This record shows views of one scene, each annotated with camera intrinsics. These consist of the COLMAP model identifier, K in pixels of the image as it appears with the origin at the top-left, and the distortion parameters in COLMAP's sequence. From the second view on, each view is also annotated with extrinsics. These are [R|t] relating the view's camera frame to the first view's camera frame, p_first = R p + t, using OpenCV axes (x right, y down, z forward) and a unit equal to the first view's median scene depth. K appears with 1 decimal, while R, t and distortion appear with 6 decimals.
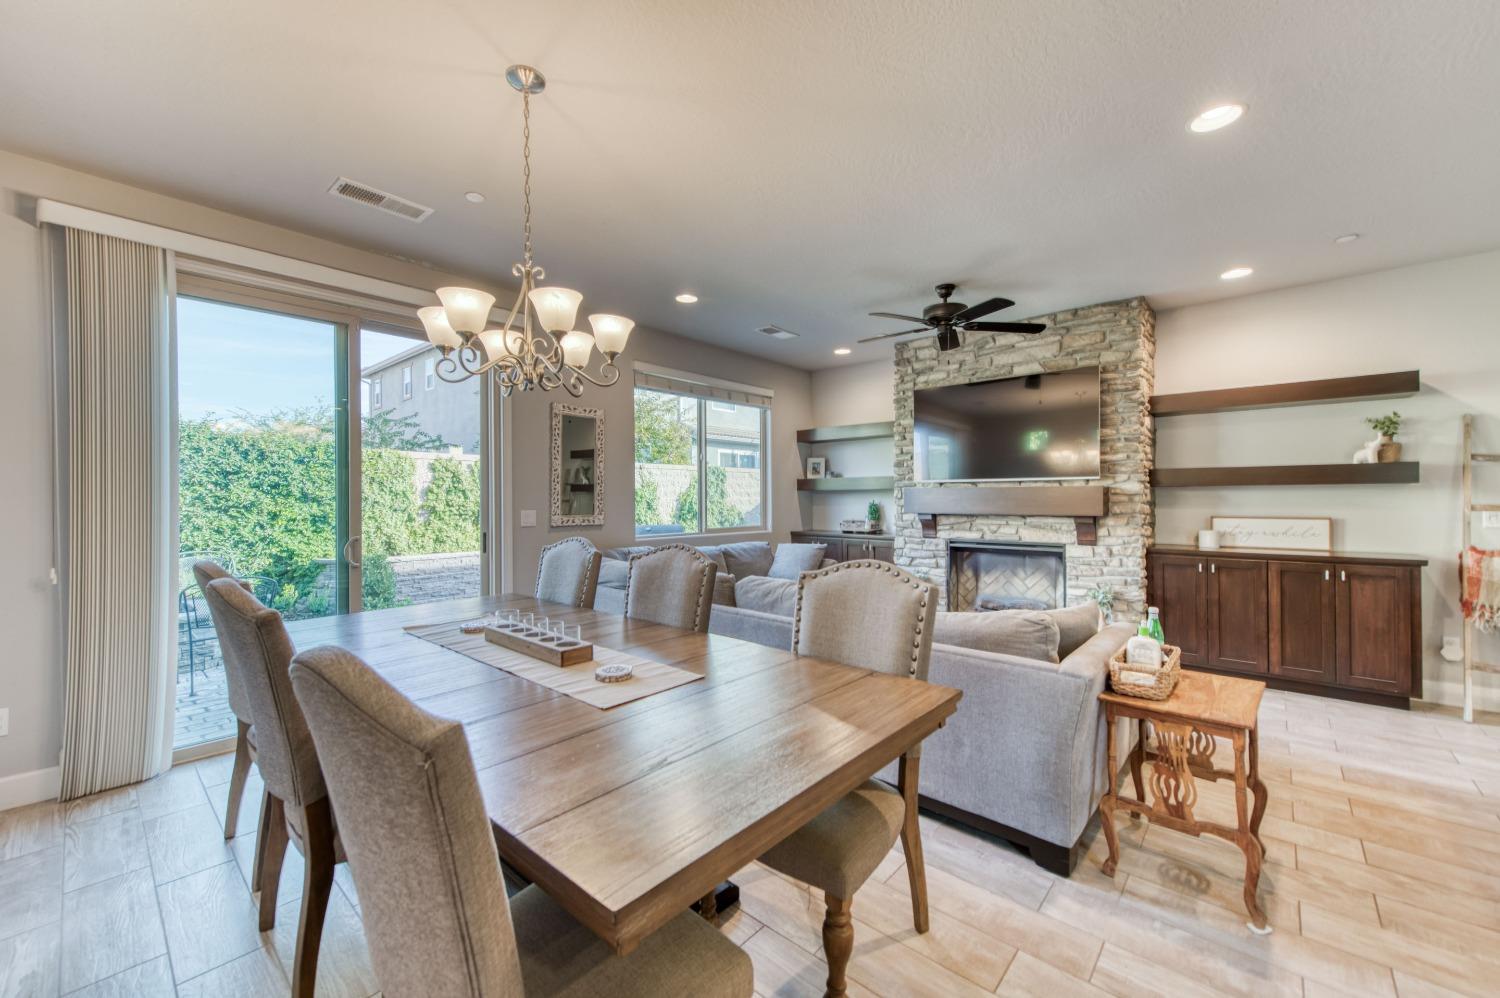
lens RADIAL K [[591.9, 0, 757.5], [0, 591.9, 498.6], [0, 0, 1]] dist [0.014080, -0.002544]
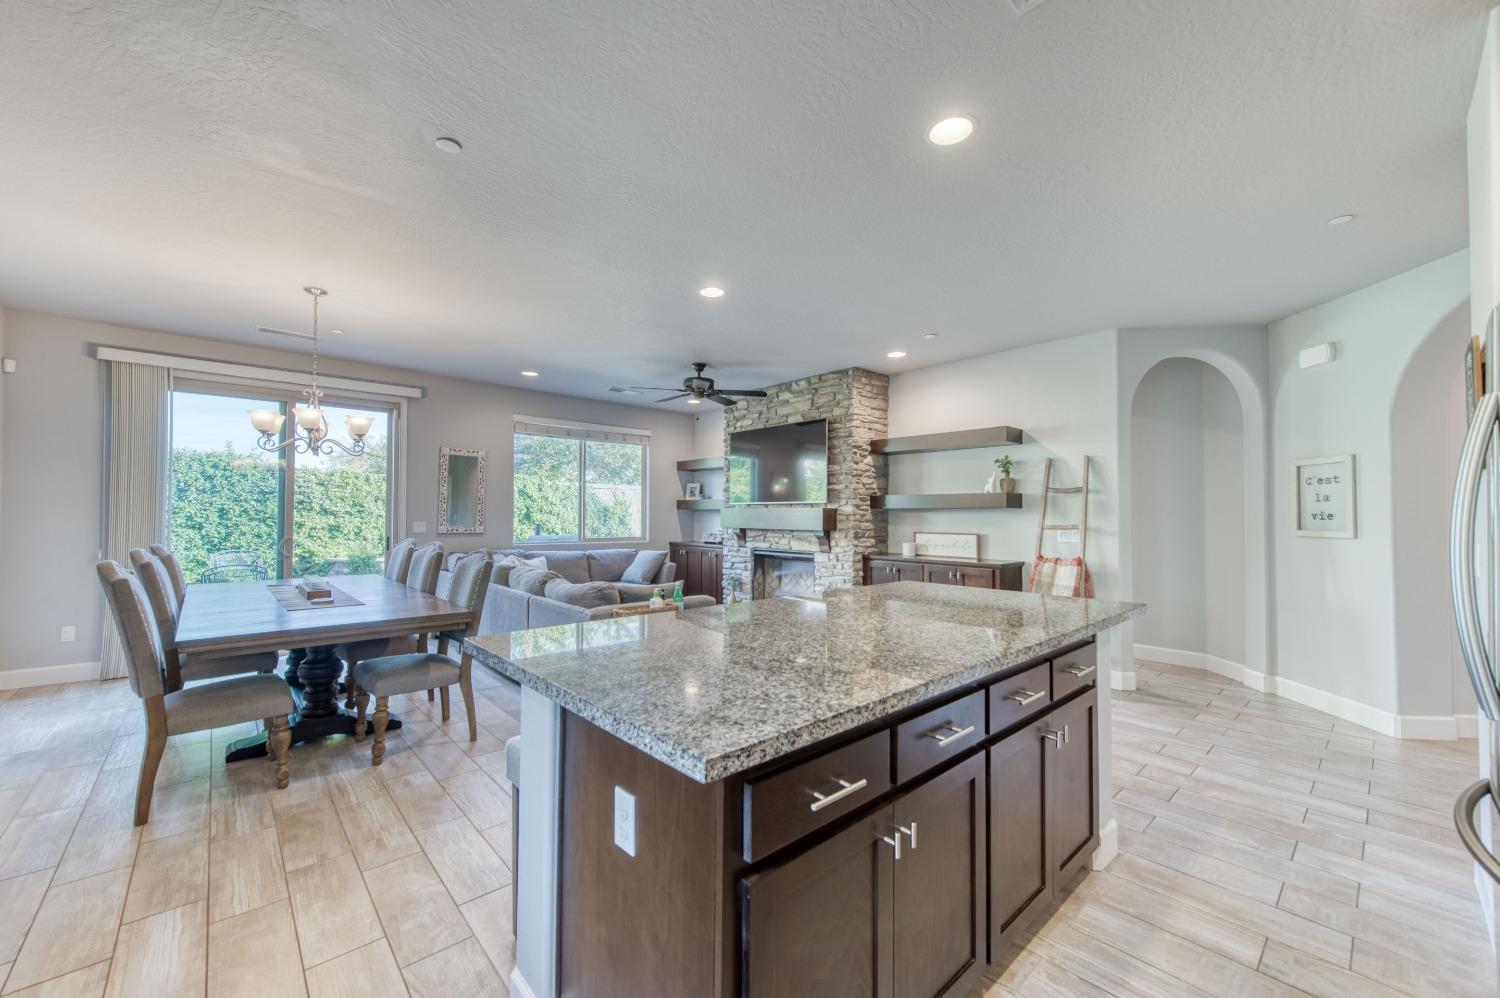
lens RADIAL K [[591.9, 0, 757.6], [0, 591.9, 512.3], [0, 0, 1]] dist [0.014080, -0.002544]
pose [[0.994224, 0.009362, -0.106916, 0.509339], [-0.010239, 0.999918, -0.007652, -0.000311], [0.106835, 0.008703, 0.994239, -0.308704]]
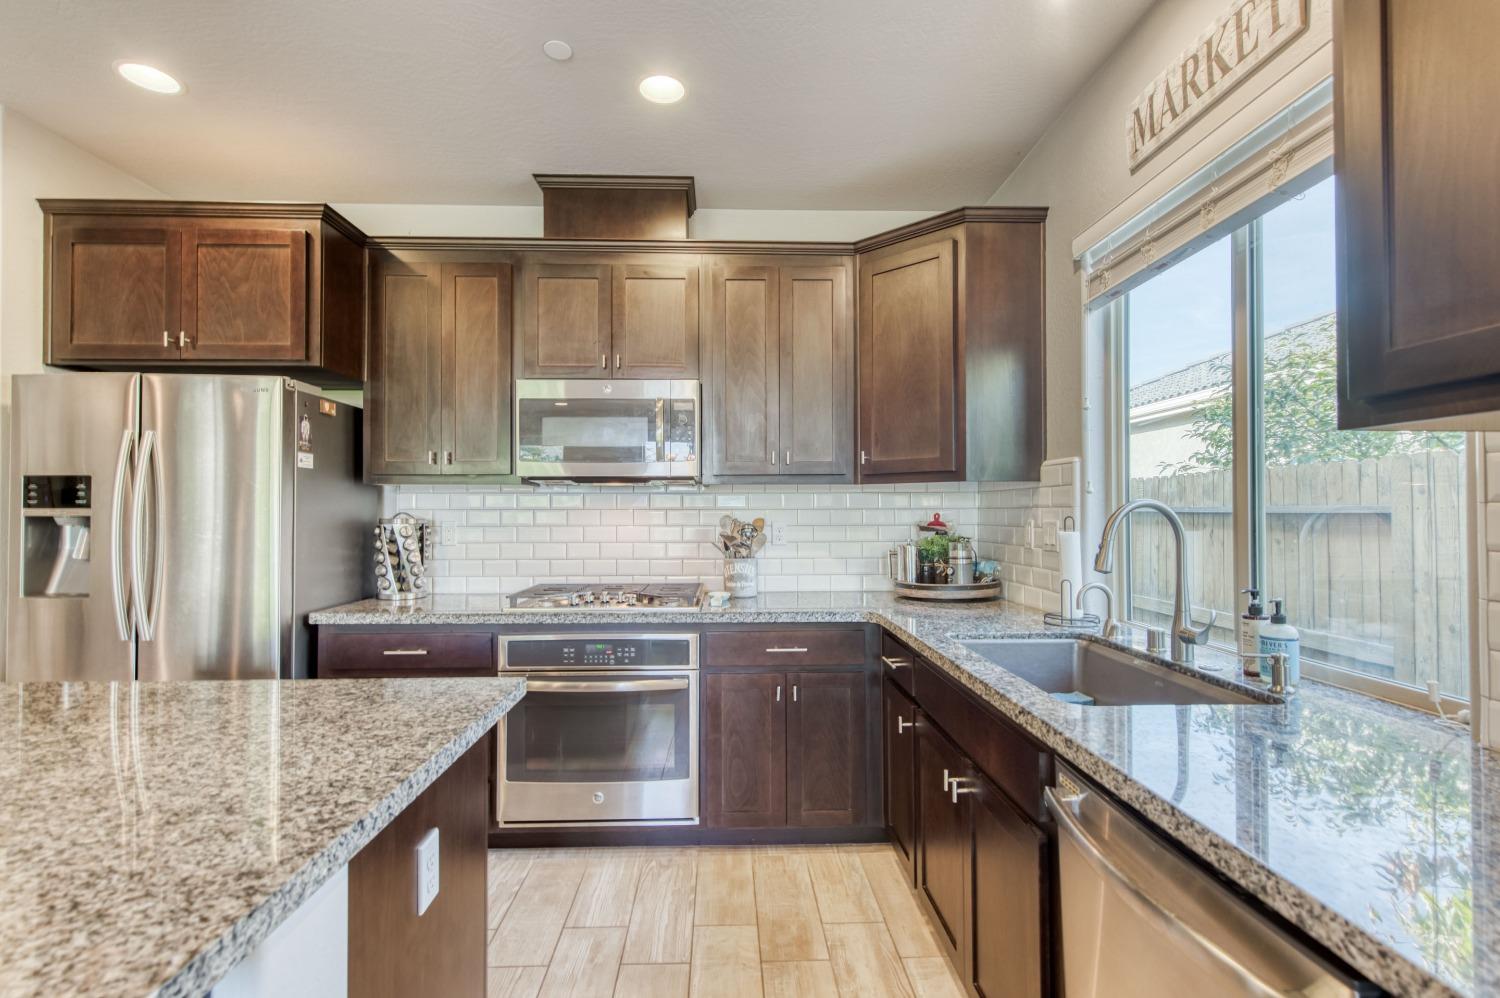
lens RADIAL K [[686.1, 0, 747.7], [0, 686.1, 503.3], [0, 0, 1]] dist [0.004147, -0.000897]
pose [[-0.688100, 0.011604, 0.725523, 0.147842], [0.003671, 0.999915, -0.012511, -0.003230], [-0.725606, -0.005946, -0.688085, 0.037006]]
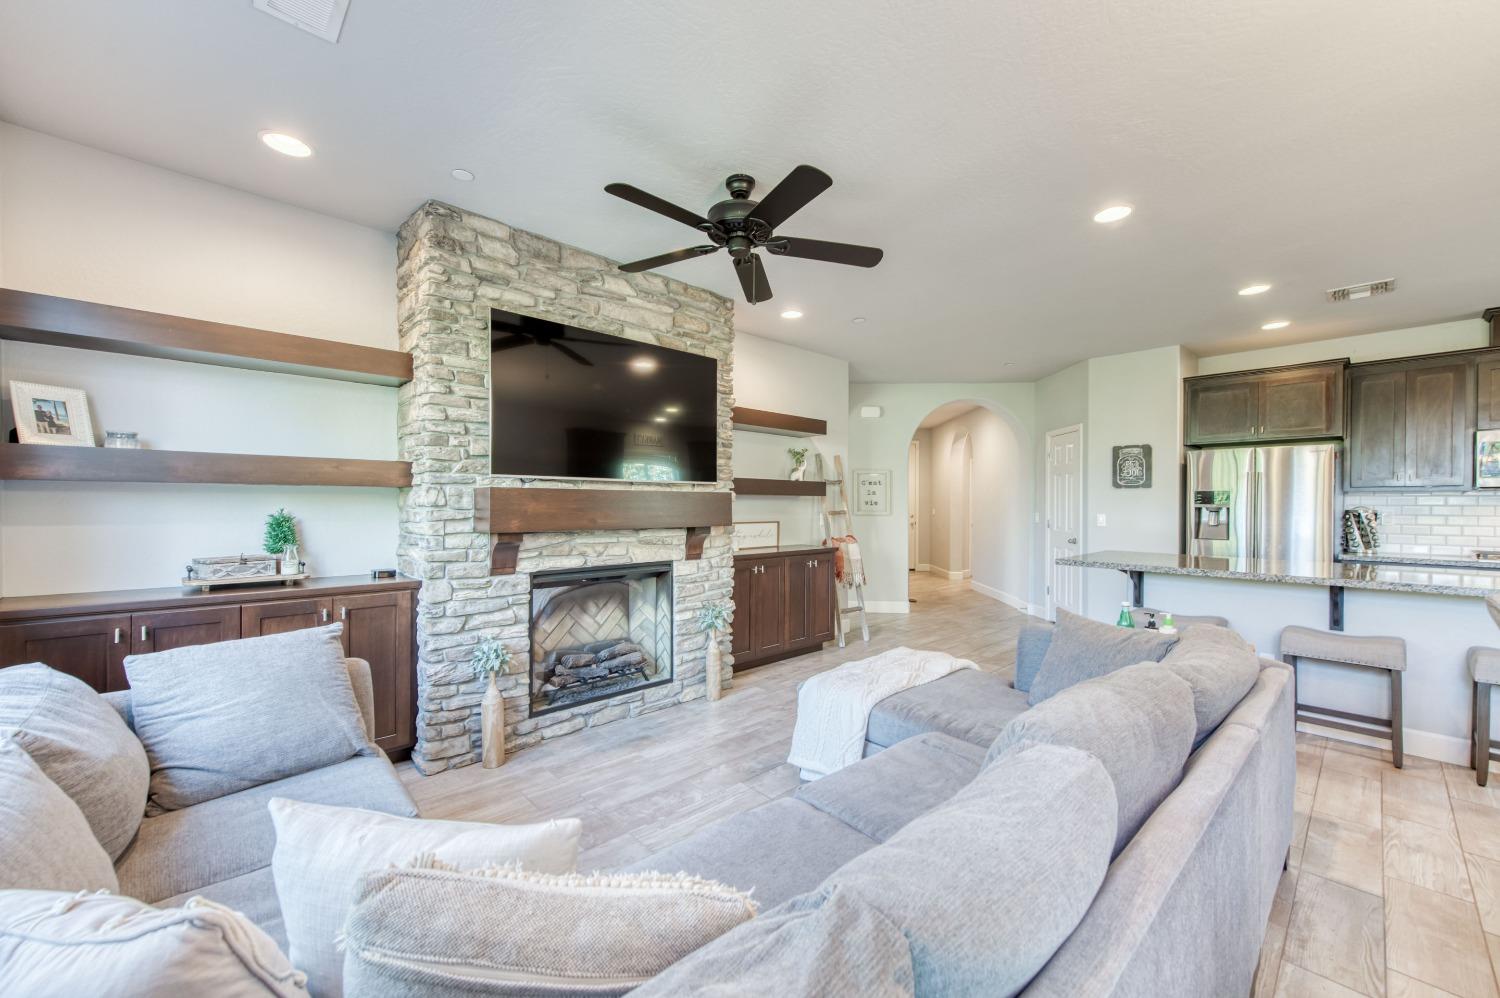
lens RADIAL K [[591.9, 0, 754.9], [0, 591.9, 504.3], [0, 0, 1]] dist [0.014080, -0.002544]
pose [[0.085532, 0.002776, 0.996332, -0.286746], [-0.003777, 0.999990, -0.002462, -0.001469], [-0.996328, -0.003553, 0.085542, 0.781497]]
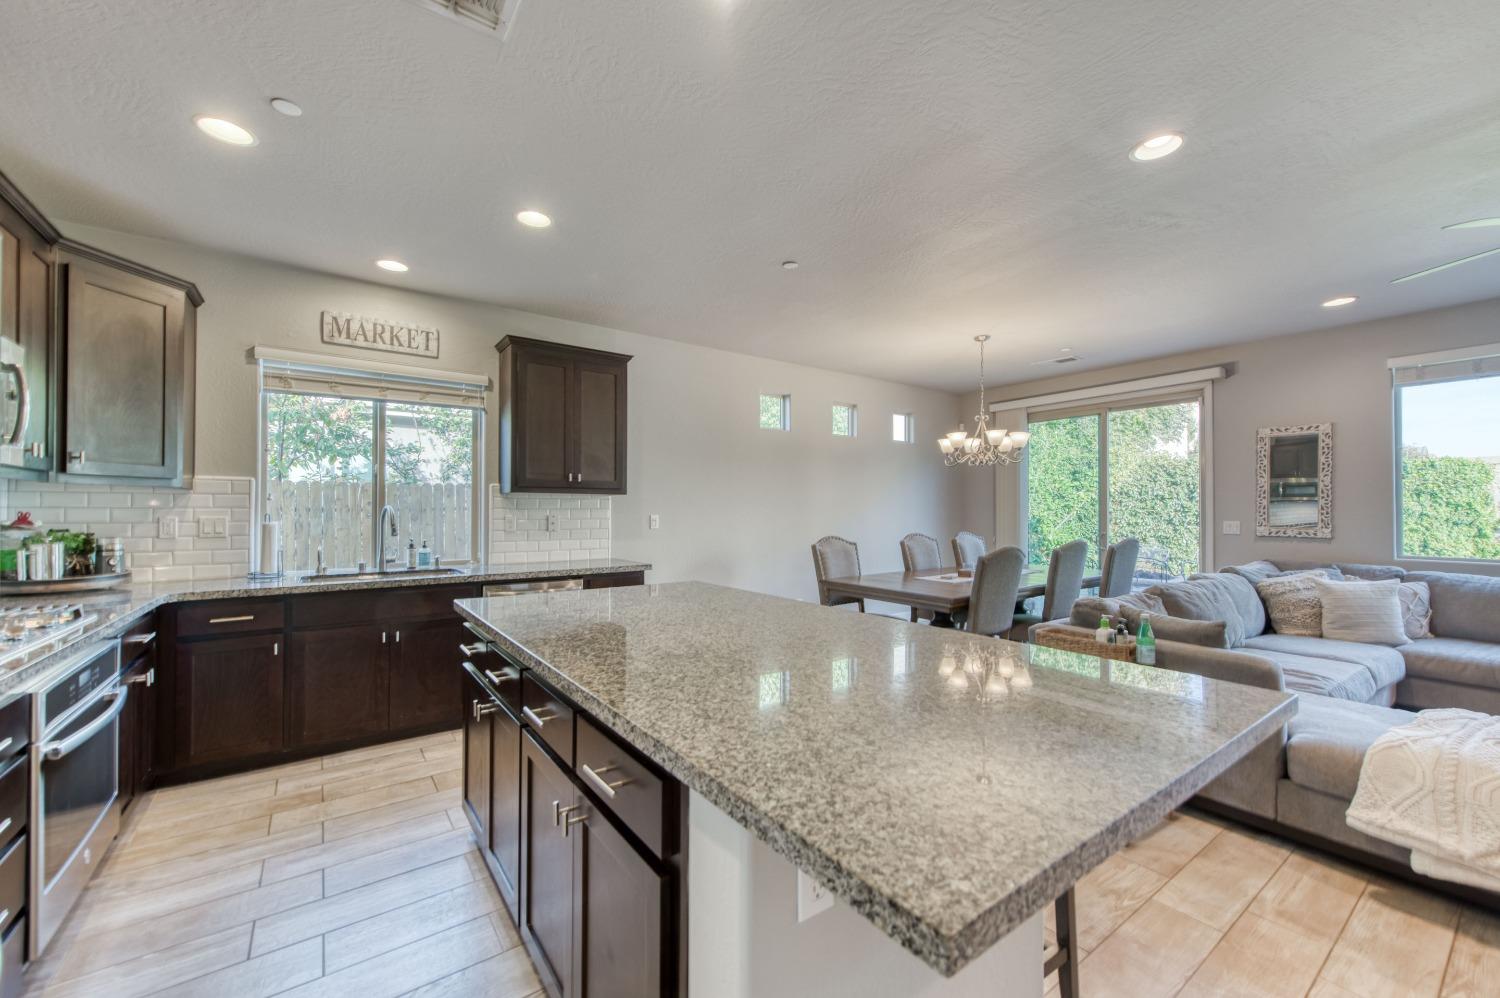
lens RADIAL K [[591.9, 0, 744.5], [0, 591.9, 503.5], [0, 0, 1]] dist [0.014080, -0.002544]
pose [[-0.223705, -0.010033, -0.974605, 0.903832], [0.000238, 0.999946, -0.010349, -0.003946], [0.974657, -0.002547, -0.223691, 0.251605]]
